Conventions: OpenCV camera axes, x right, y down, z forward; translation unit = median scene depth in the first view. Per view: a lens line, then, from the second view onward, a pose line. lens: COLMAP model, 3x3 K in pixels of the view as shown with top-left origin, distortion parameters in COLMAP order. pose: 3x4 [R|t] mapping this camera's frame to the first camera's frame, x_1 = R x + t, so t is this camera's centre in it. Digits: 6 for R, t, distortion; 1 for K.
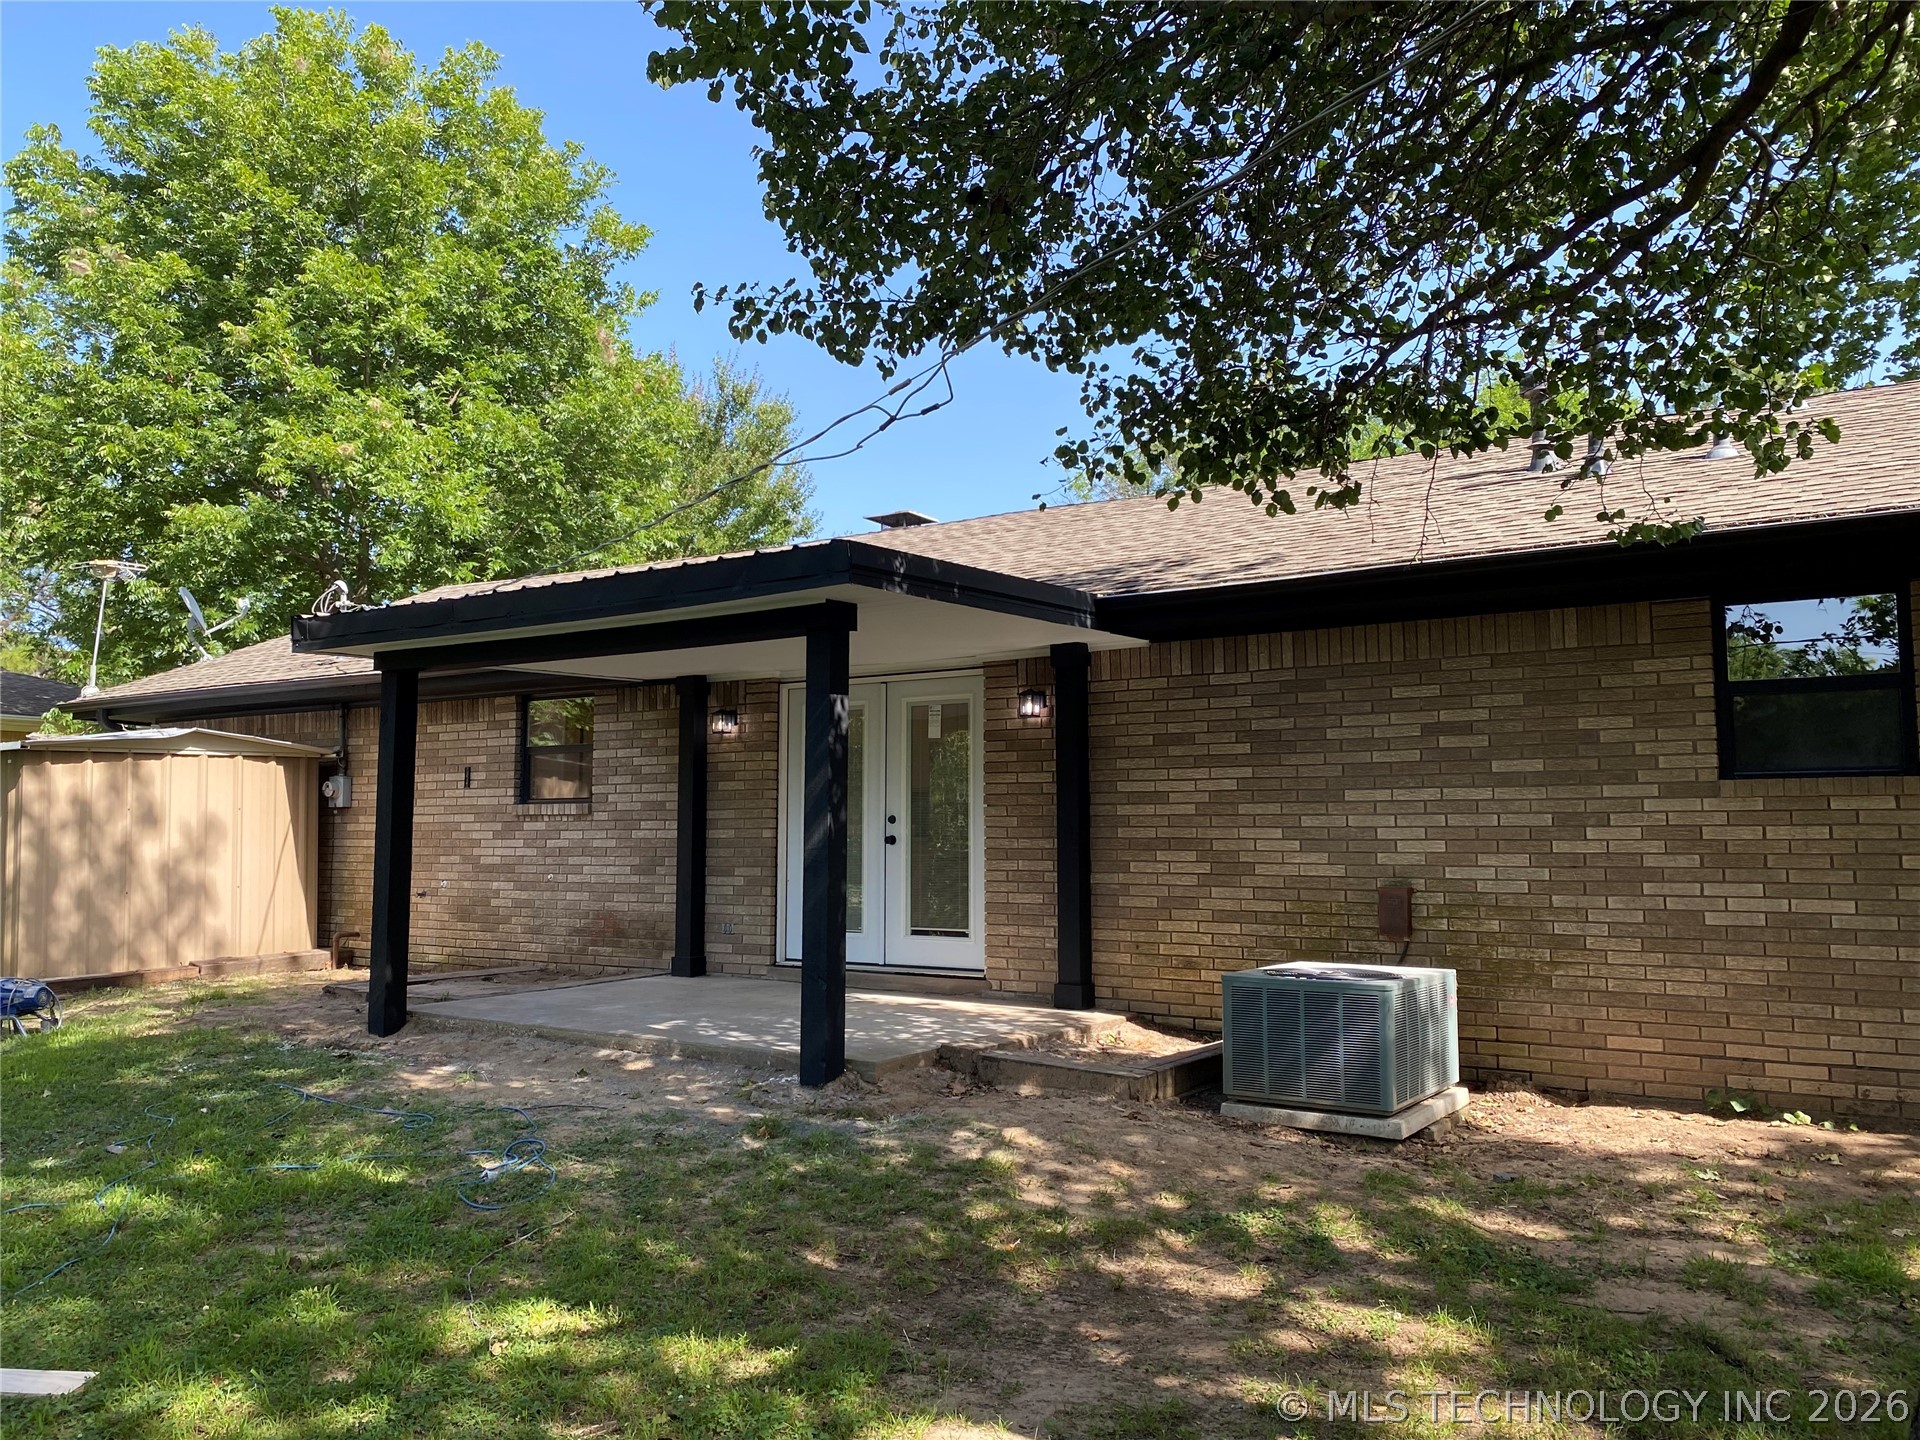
lens RADIAL K [[1482.1, 0, 962.3], [0, 1482.1, 708.2], [0, 0, 1]] dist [0.069618, -0.096285]
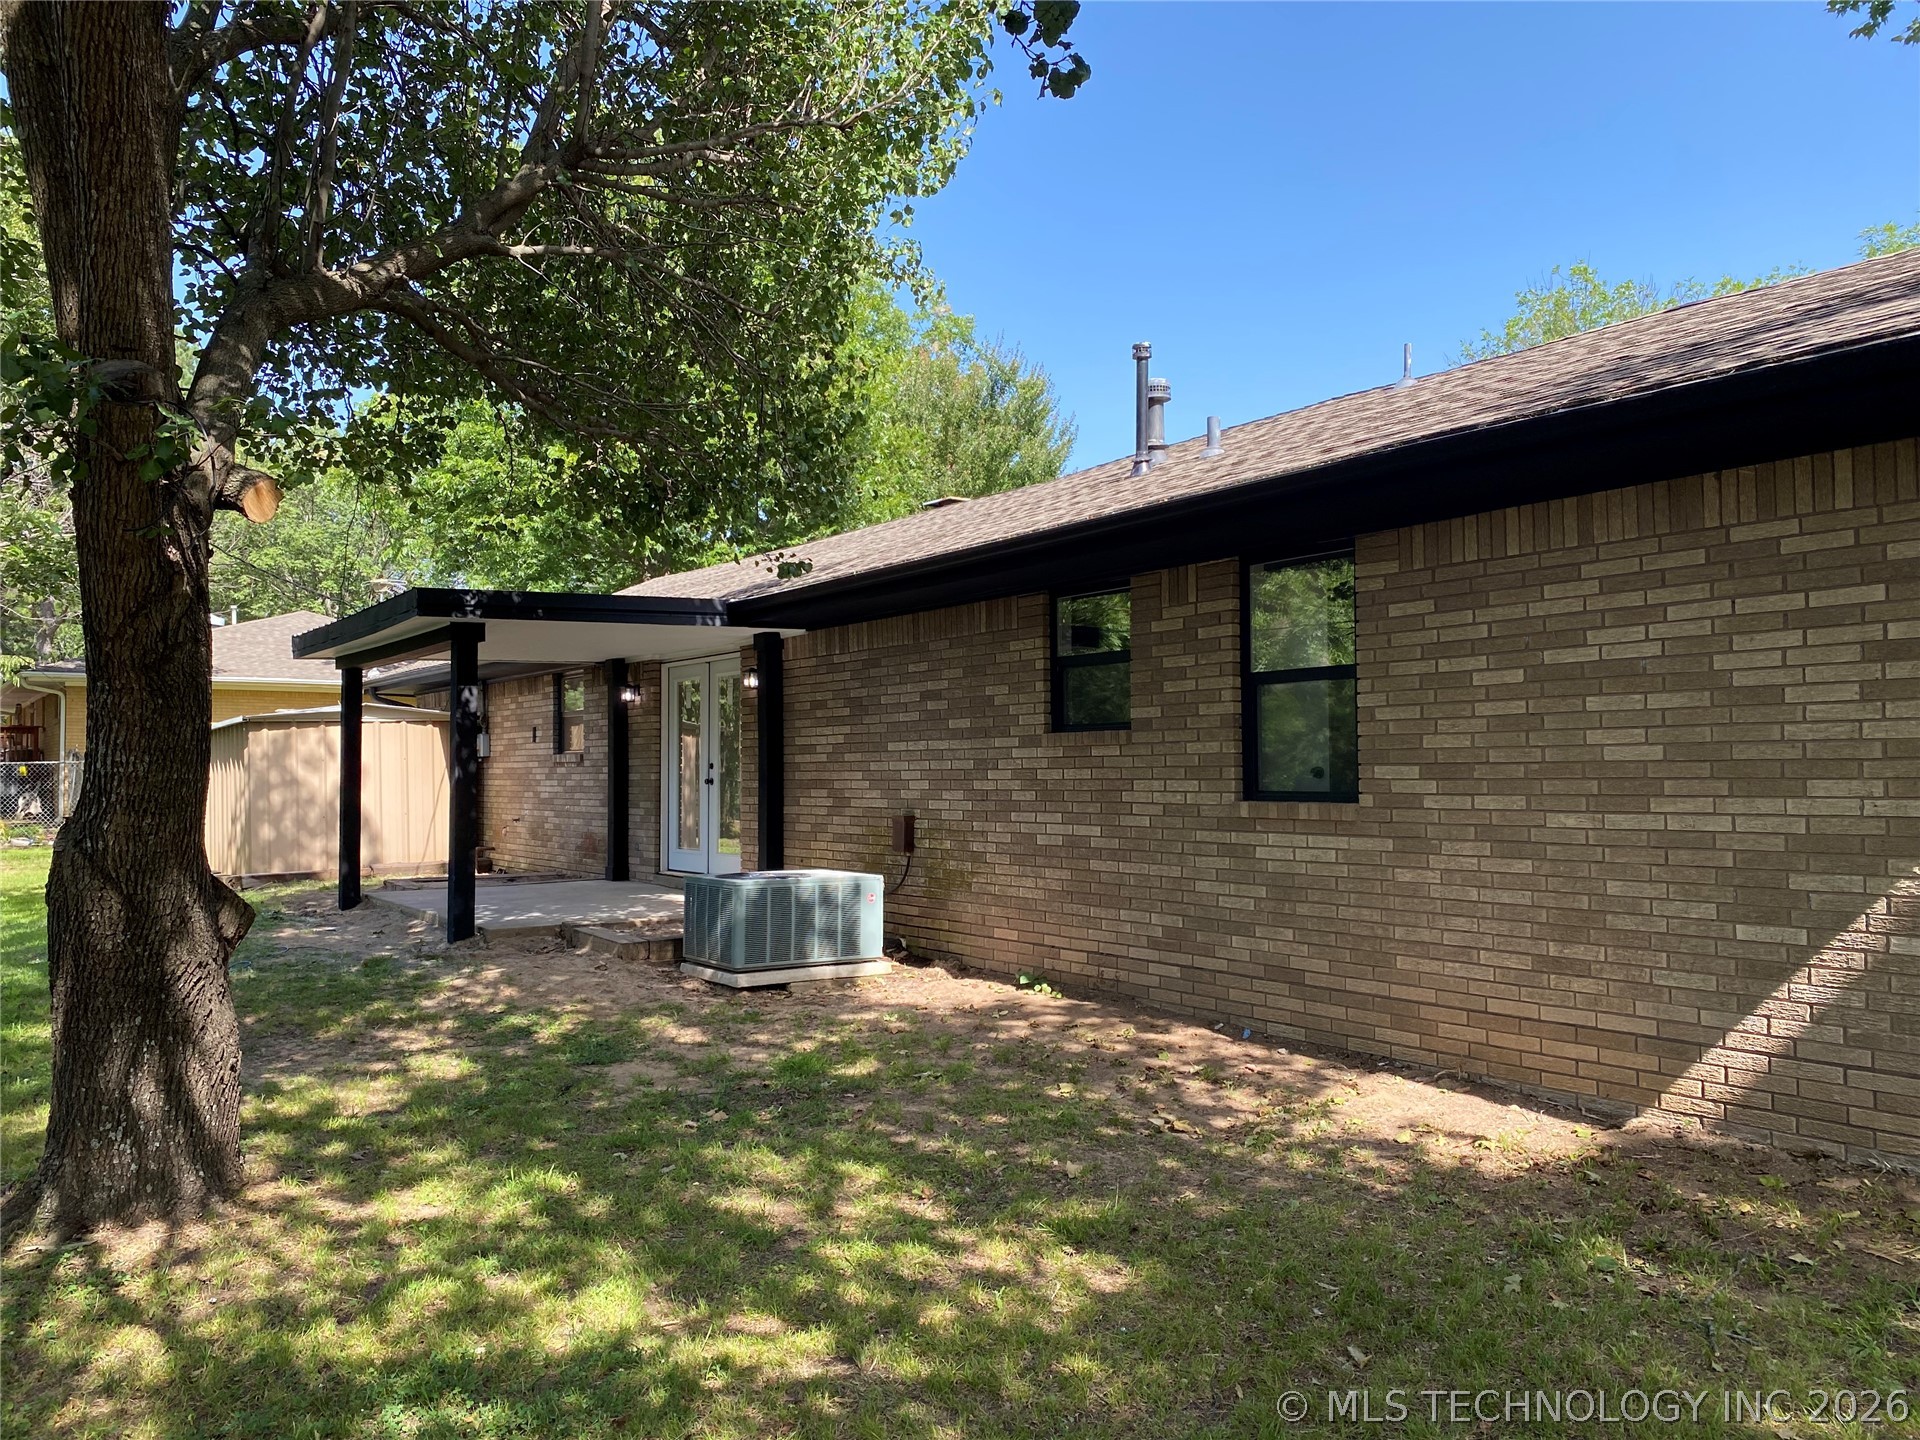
lens RADIAL K [[1482.1, 0, 963.5], [0, 1482.1, 712.2], [0, 0, 1]] dist [0.069618, -0.096285]
pose [[0.936193, -0.020177, -0.350908, 0.752522], [0.036571, 0.998524, 0.040156, -0.021088], [0.349580, -0.050427, 0.935549, -0.191555]]
